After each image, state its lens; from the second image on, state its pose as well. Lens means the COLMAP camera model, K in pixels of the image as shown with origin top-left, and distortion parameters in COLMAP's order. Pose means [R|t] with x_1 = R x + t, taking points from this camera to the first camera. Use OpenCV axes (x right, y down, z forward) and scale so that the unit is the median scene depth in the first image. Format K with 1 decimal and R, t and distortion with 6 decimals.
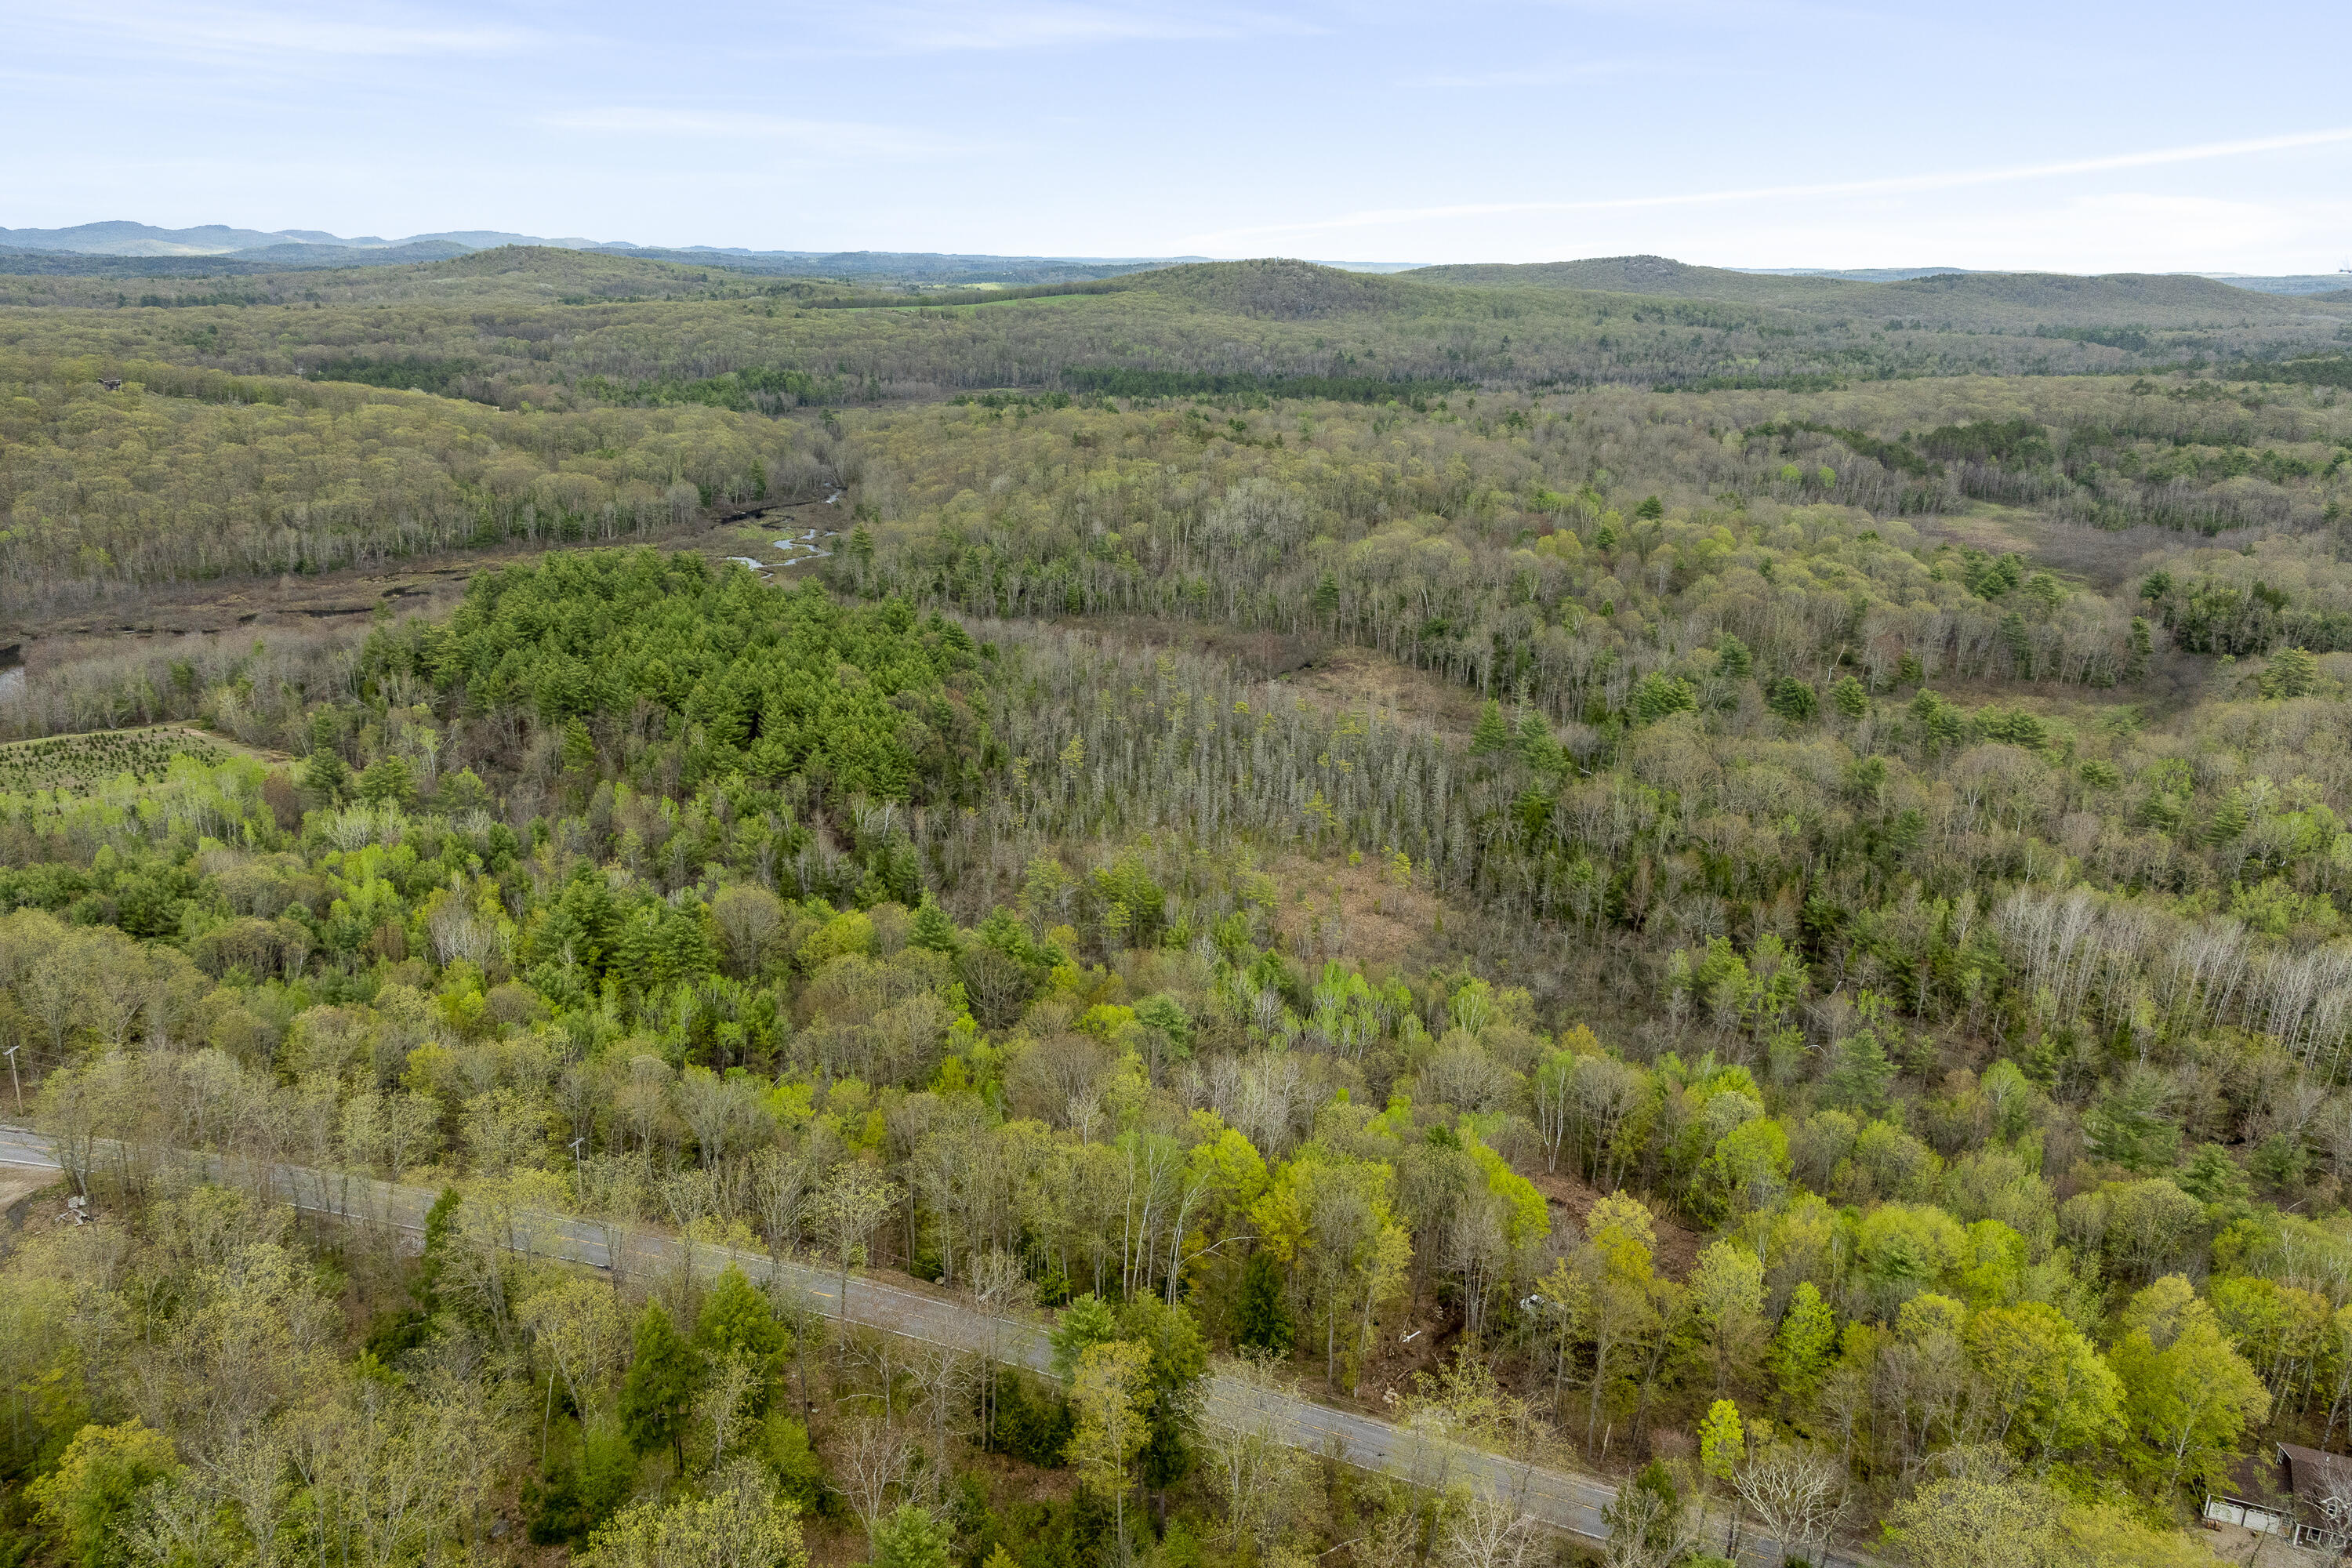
lens RADIAL K [[1628.3, 0, 1184.0], [0, 1628.3, 785.0], [0, 0, 1]] dist [-0.000133, -0.006270]
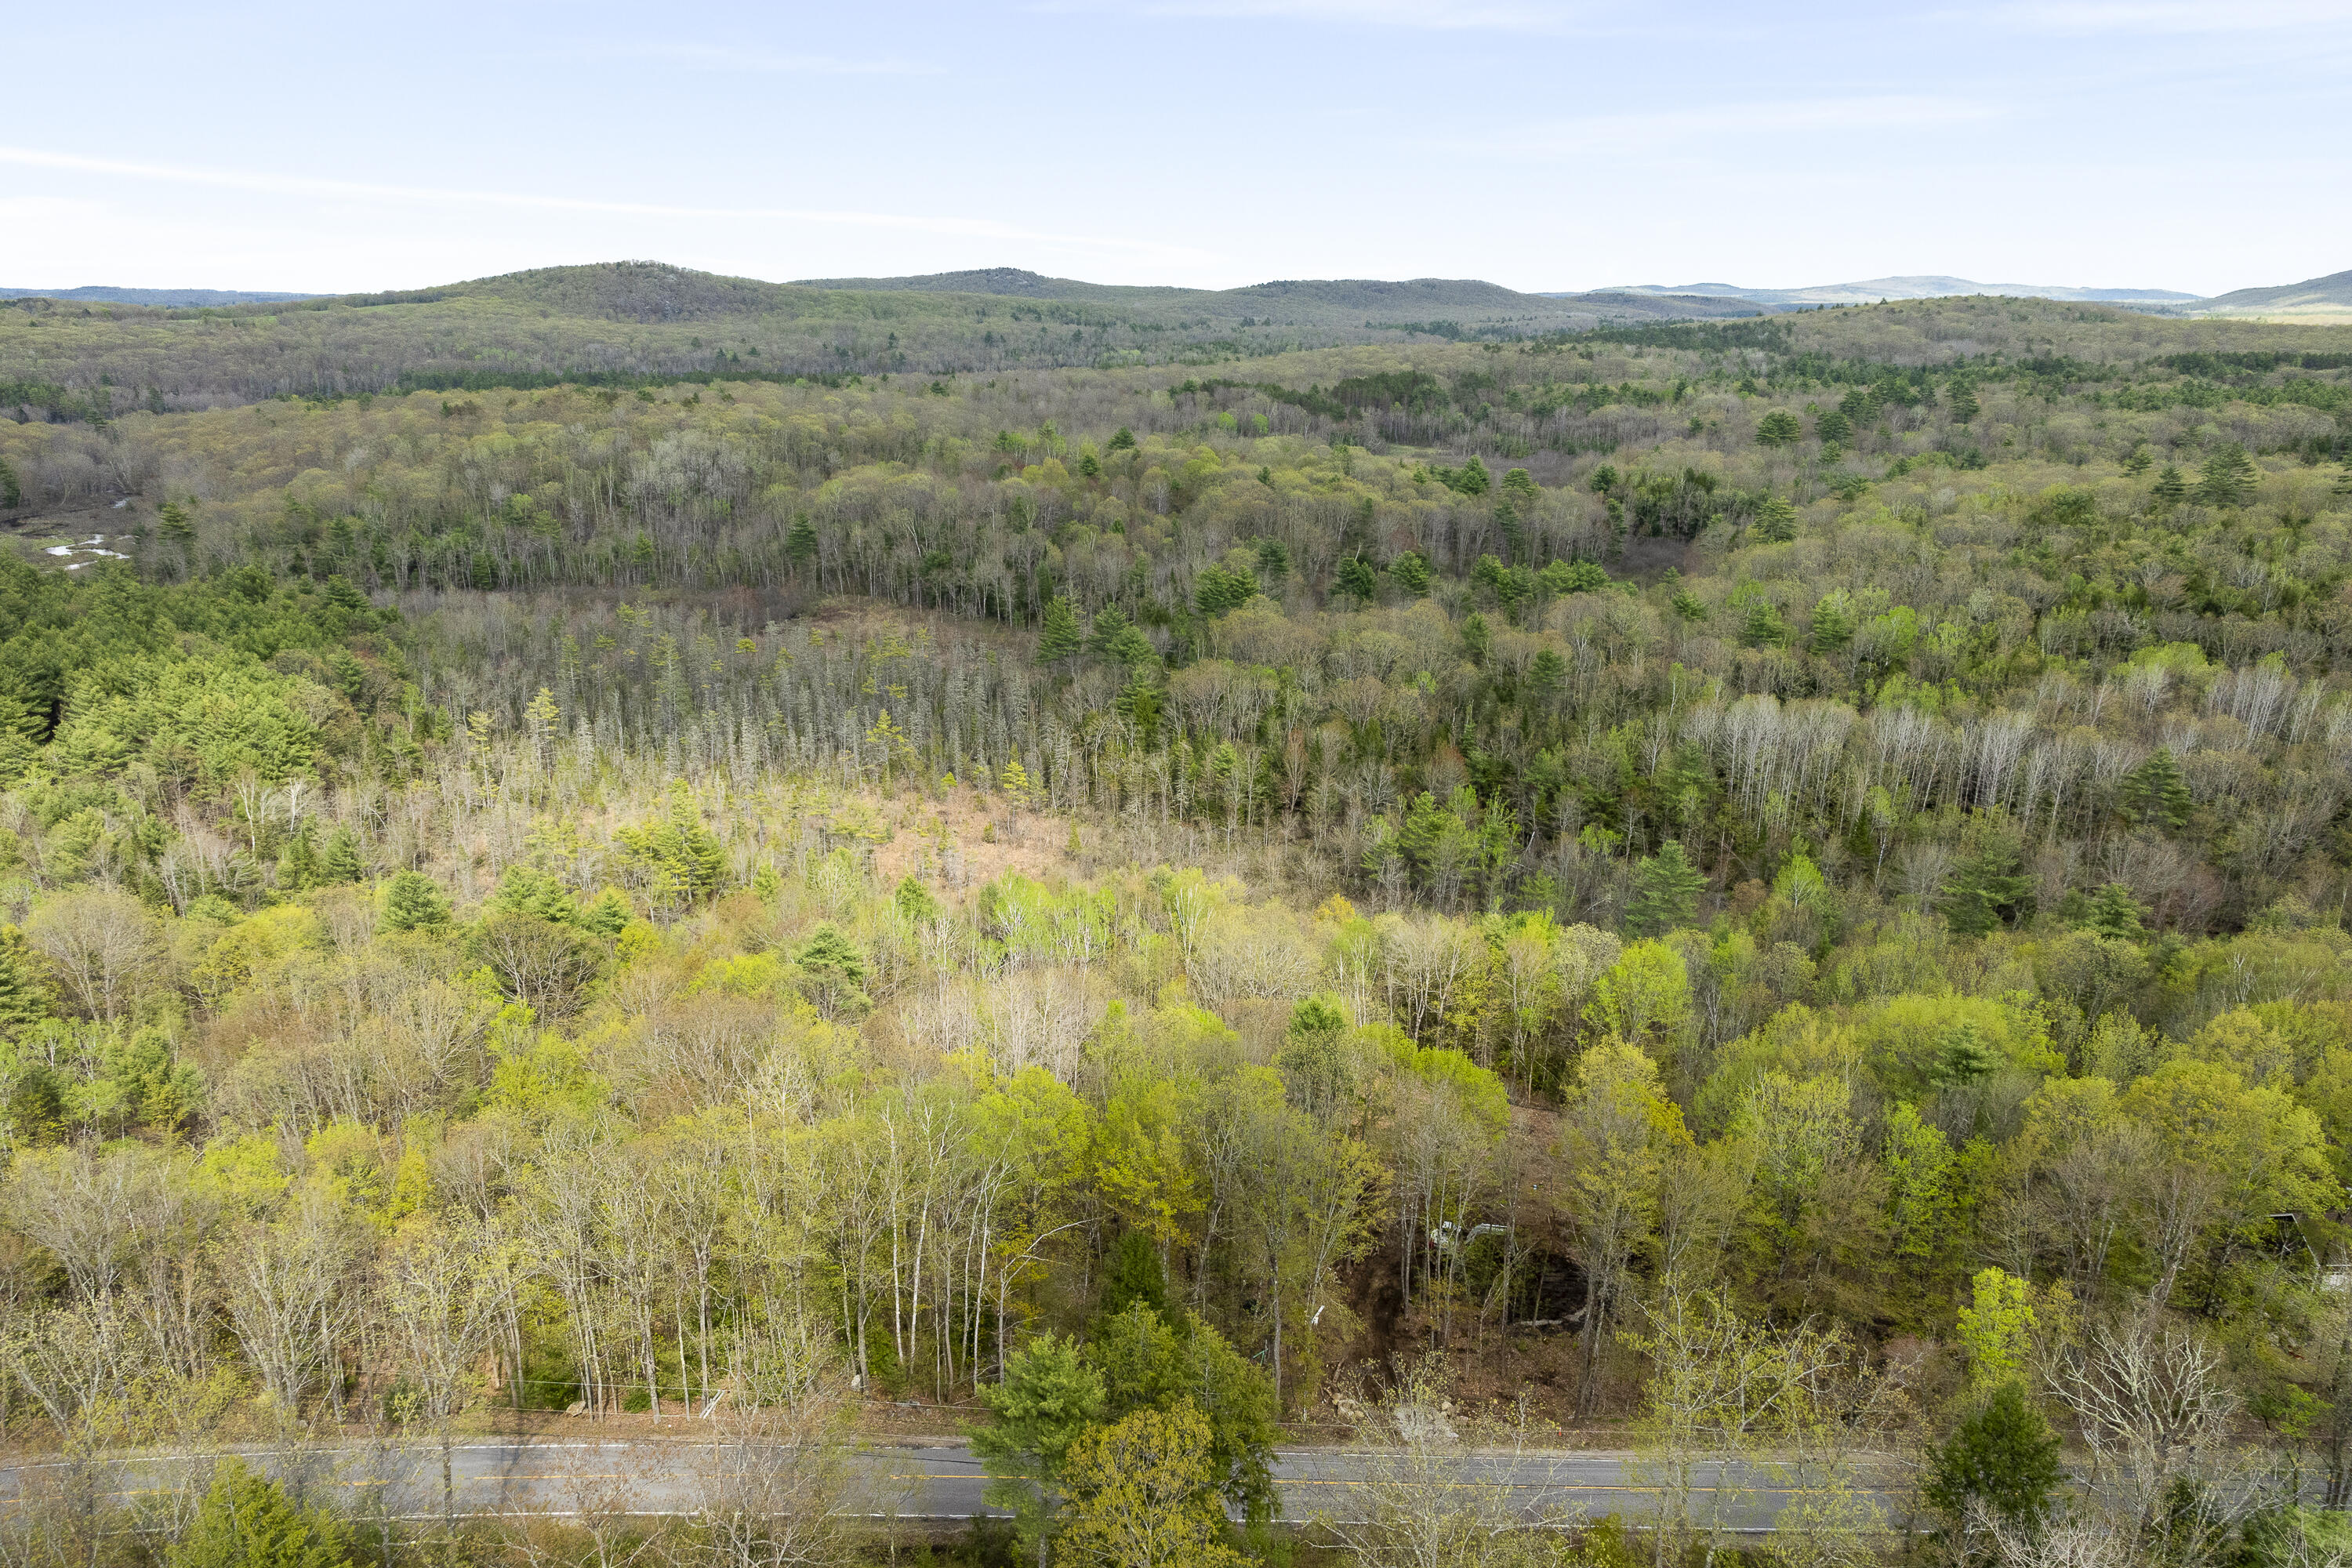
lens RADIAL K [[1624.3, 0, 1171.9], [0, 1624.3, 809.1], [0, 0, 1]] dist [-0.010520, 0.005039]
pose [[0.930497, -0.123336, 0.344911, -0.040620], [0.126445, 0.991881, 0.013565, 0.035516], [-0.343784, 0.030990, 0.938537, 0.120768]]
